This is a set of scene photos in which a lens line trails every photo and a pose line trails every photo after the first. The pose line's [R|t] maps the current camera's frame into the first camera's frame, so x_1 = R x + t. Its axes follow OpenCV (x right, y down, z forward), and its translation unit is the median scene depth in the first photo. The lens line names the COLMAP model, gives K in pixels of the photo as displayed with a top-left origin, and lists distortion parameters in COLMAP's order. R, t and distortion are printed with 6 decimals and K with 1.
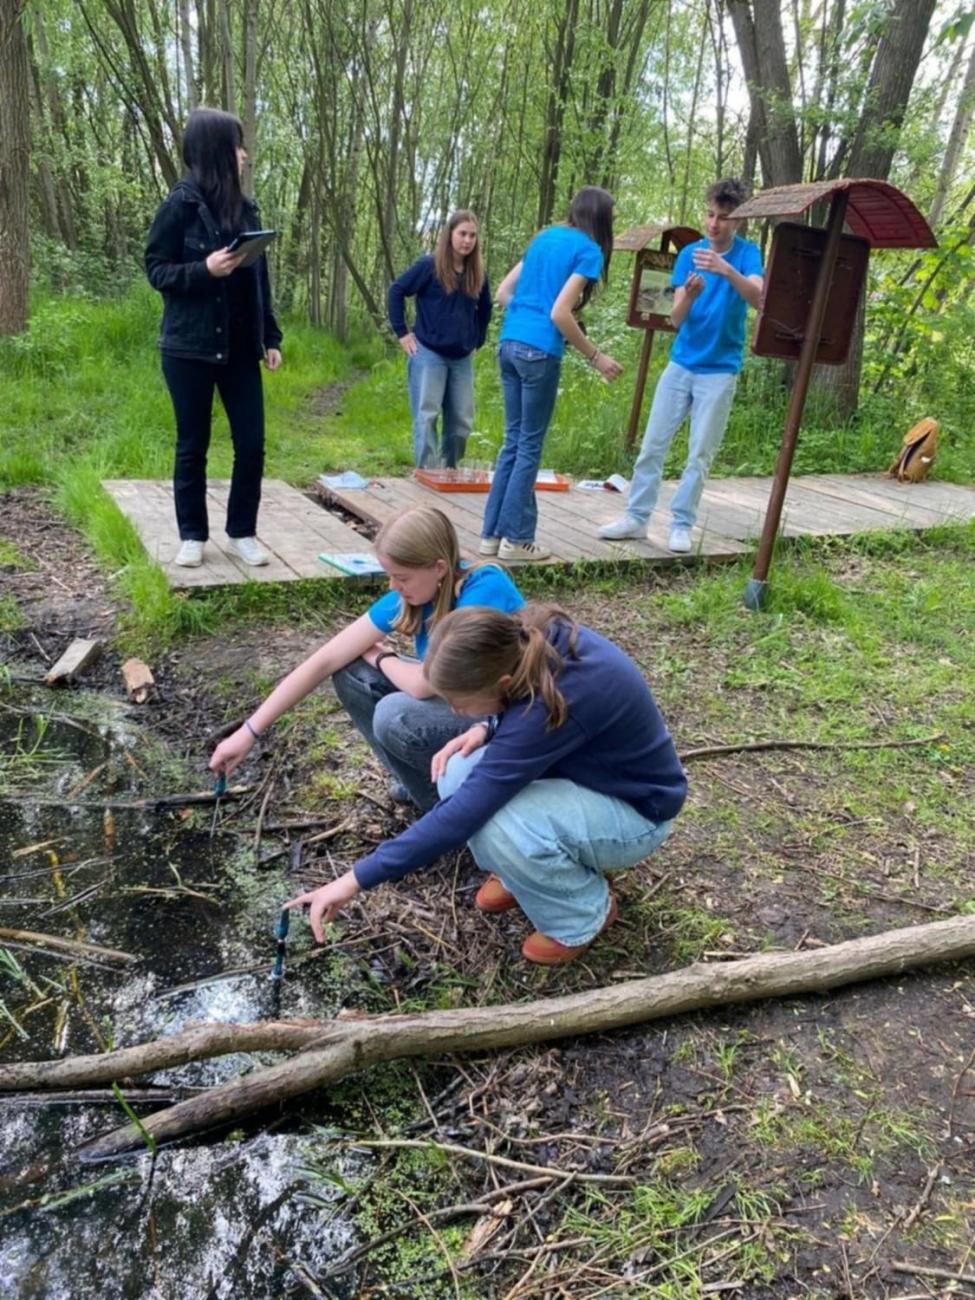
lens RADIAL K [[937.9, 0, 477.0], [0, 937.9, 656.1], [0, 0, 1]] dist [0.078240, -0.146211]
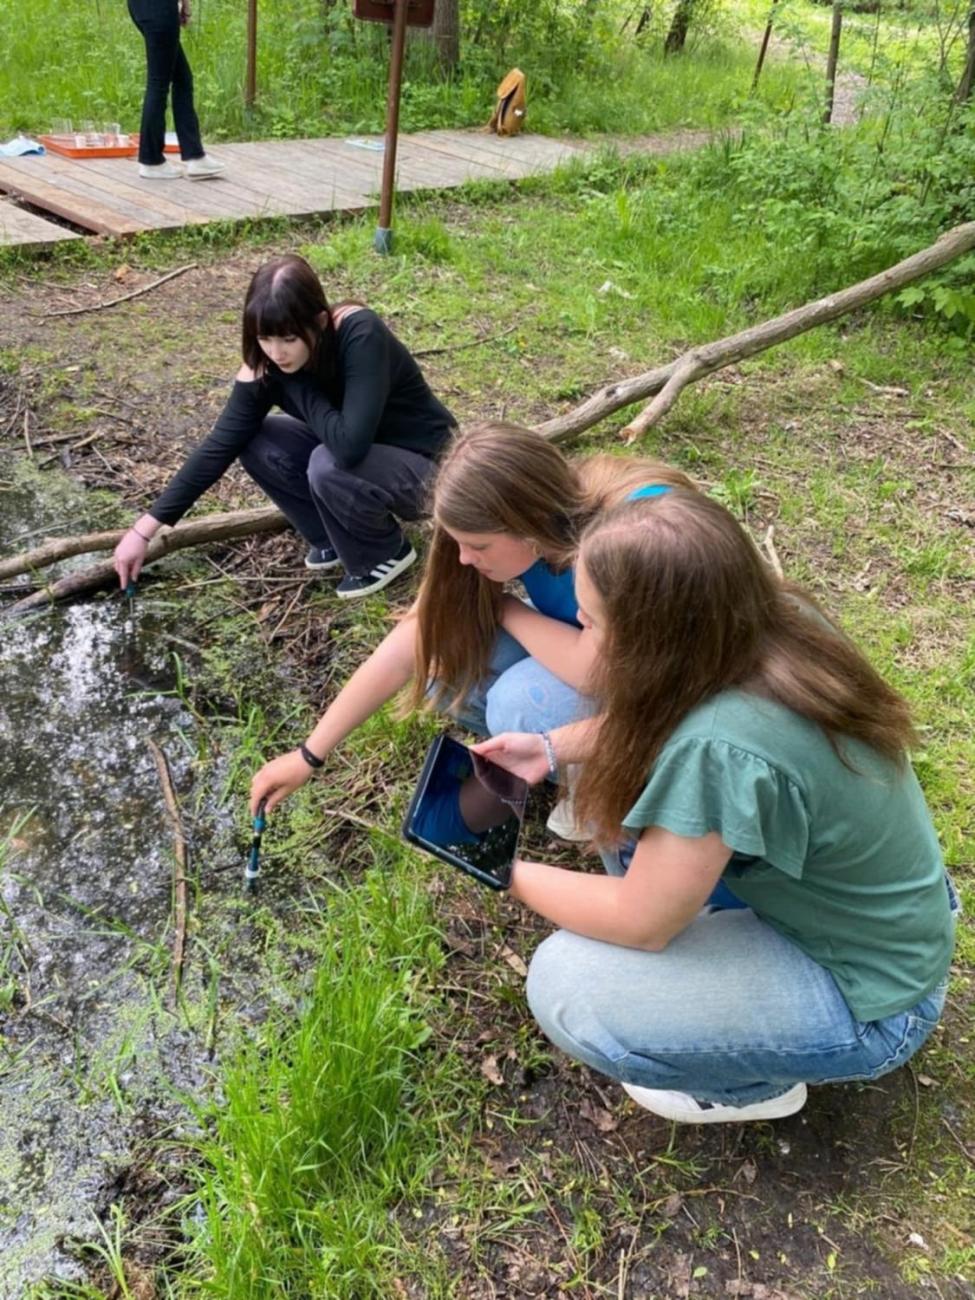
lens RADIAL K [[937.9, 0, 477.0], [0, 937.9, 656.1], [0, 0, 1]] dist [0.078240, -0.146211]
pose [[0.931645, -0.199876, 0.303460, -0.071124], [0.098301, 0.942619, 0.319071, 0.066139], [-0.349822, -0.267431, 0.897834, -0.292243]]
